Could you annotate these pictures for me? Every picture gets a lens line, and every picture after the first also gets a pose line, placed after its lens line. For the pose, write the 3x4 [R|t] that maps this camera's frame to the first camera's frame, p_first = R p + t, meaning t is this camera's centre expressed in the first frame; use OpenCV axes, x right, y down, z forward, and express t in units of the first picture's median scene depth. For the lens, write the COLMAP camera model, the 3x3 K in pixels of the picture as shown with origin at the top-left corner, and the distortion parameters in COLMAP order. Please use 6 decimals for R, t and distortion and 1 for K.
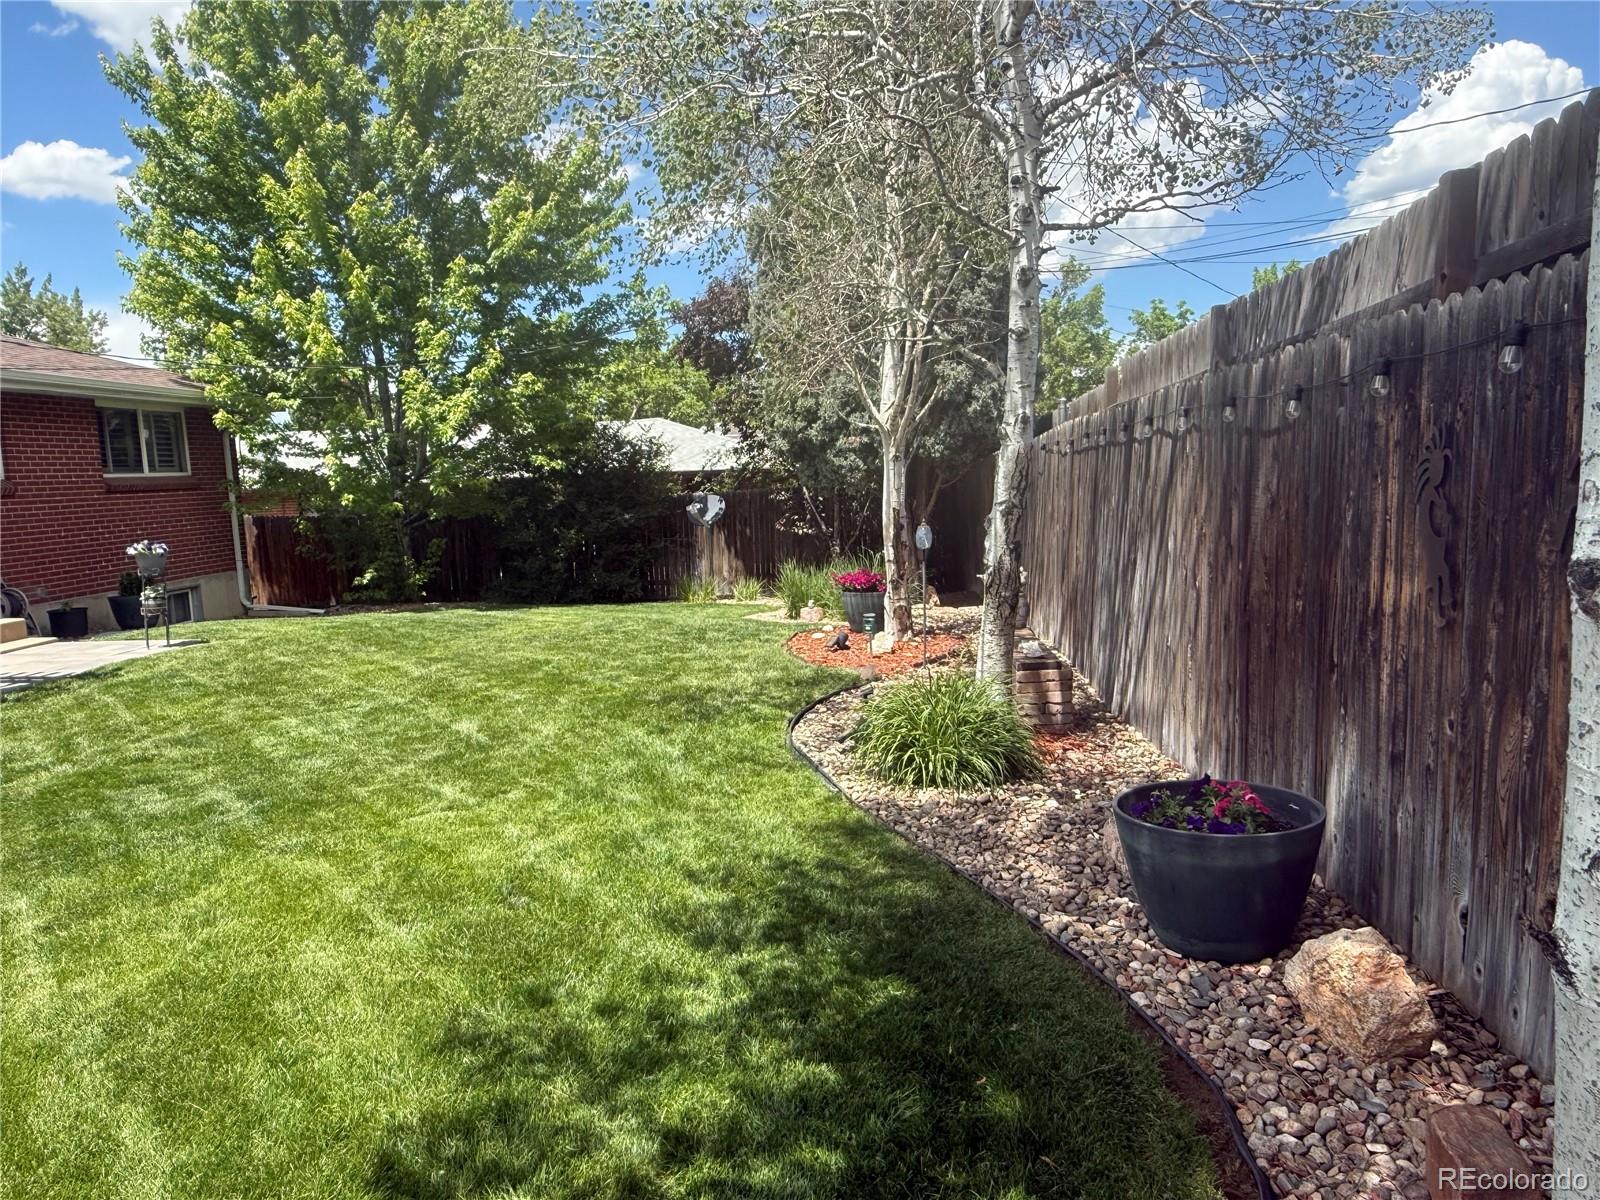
lens RADIAL K [[1067.3, 0, 792.9], [0, 1067.3, 602.8], [0, 0, 1]] dist [0.005399, 0.001215]
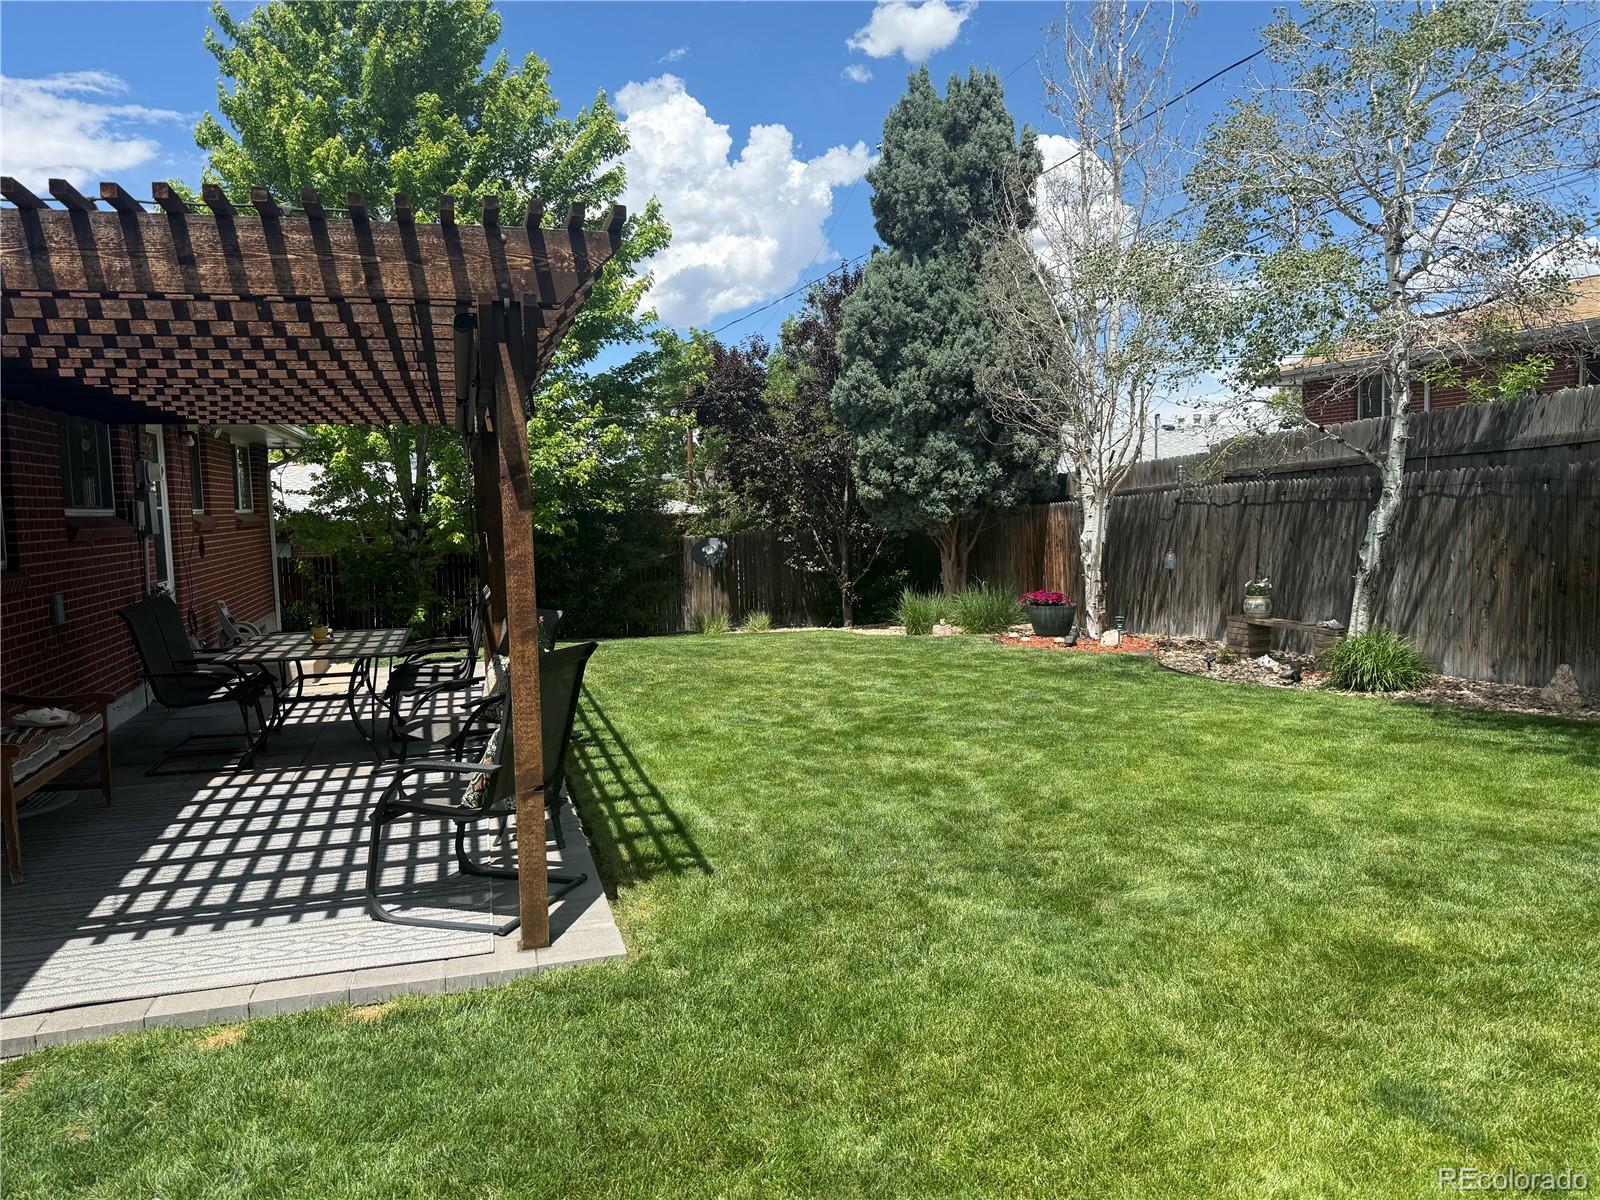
lens RADIAL K [[1146.0, 0, 793.4], [0, 1146.0, 595.5], [0, 0, 1]] dist [0.068221, -0.001218]
pose [[0.947104, -0.010947, 0.320740, -0.510921], [0.029335, 0.998187, -0.052555, 0.031025], [-0.319583, 0.059184, 0.945708, -0.189113]]
